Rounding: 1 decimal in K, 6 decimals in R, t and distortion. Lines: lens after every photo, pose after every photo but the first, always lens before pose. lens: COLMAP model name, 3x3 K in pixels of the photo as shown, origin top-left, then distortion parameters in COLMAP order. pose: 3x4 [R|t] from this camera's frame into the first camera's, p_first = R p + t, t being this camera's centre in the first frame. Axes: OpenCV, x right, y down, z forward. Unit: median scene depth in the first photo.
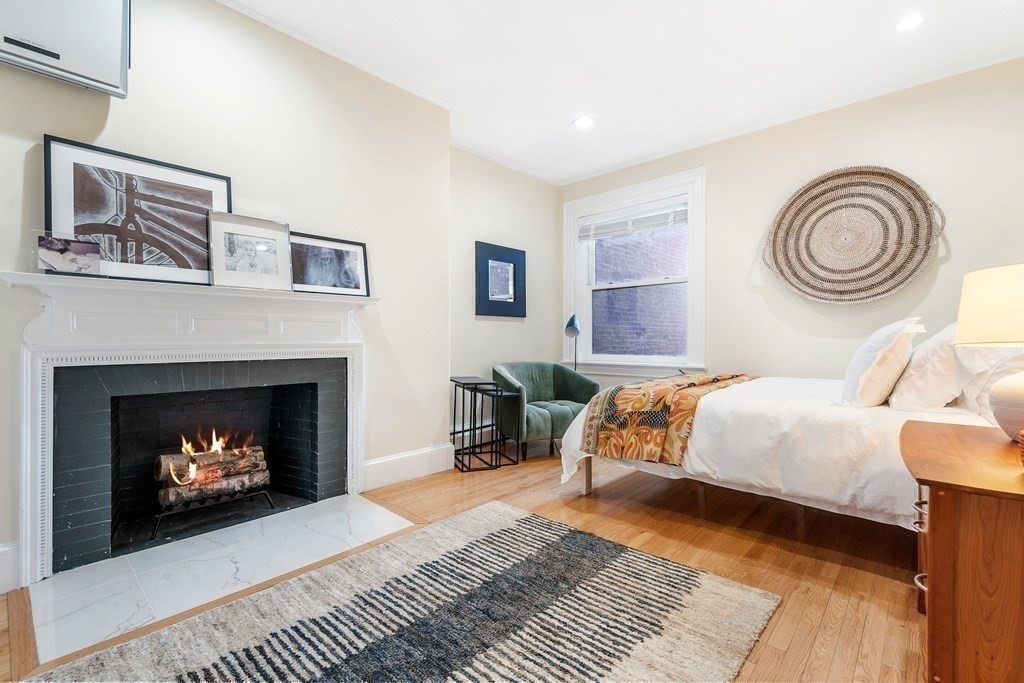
lens RADIAL K [[458.8, 0, 512.0], [0, 458.8, 341.5], [0, 0, 1]] dist [-0.001220, 0.000099]
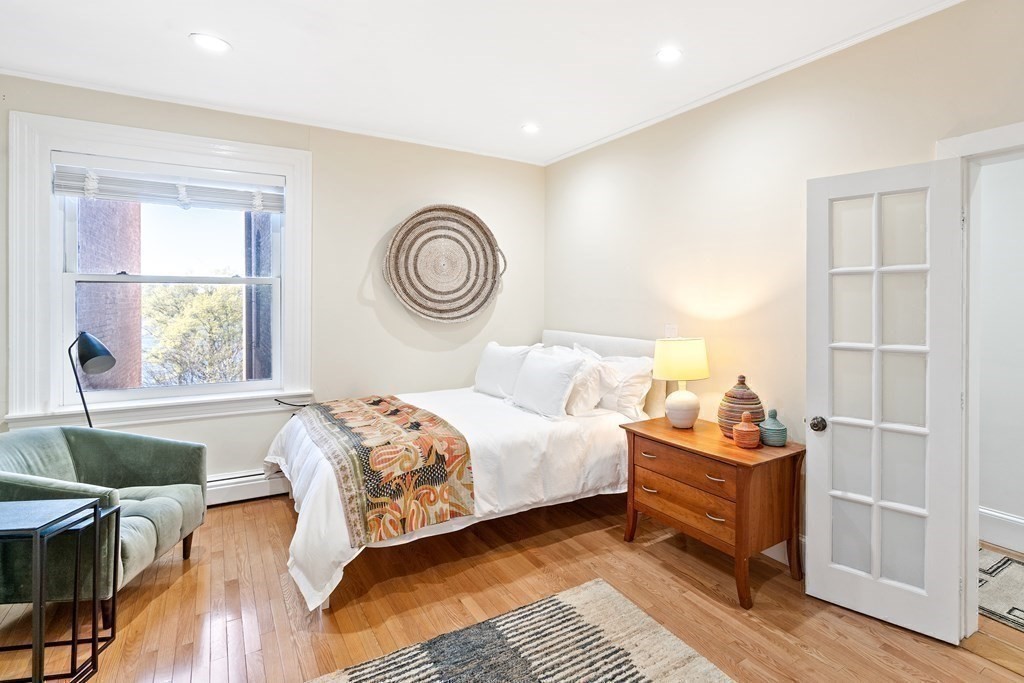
lens RADIAL K [[566.7, 0, 513.0], [0, 566.7, 296.5], [0, 0, 1]] dist [-0.002198, 0.000483]
pose [[0.245478, -0.015029, 0.969286, -0.690666], [0.002177, 0.999886, 0.014952, -0.187303], [-0.969400, -0.001560, 0.245483, 0.547610]]
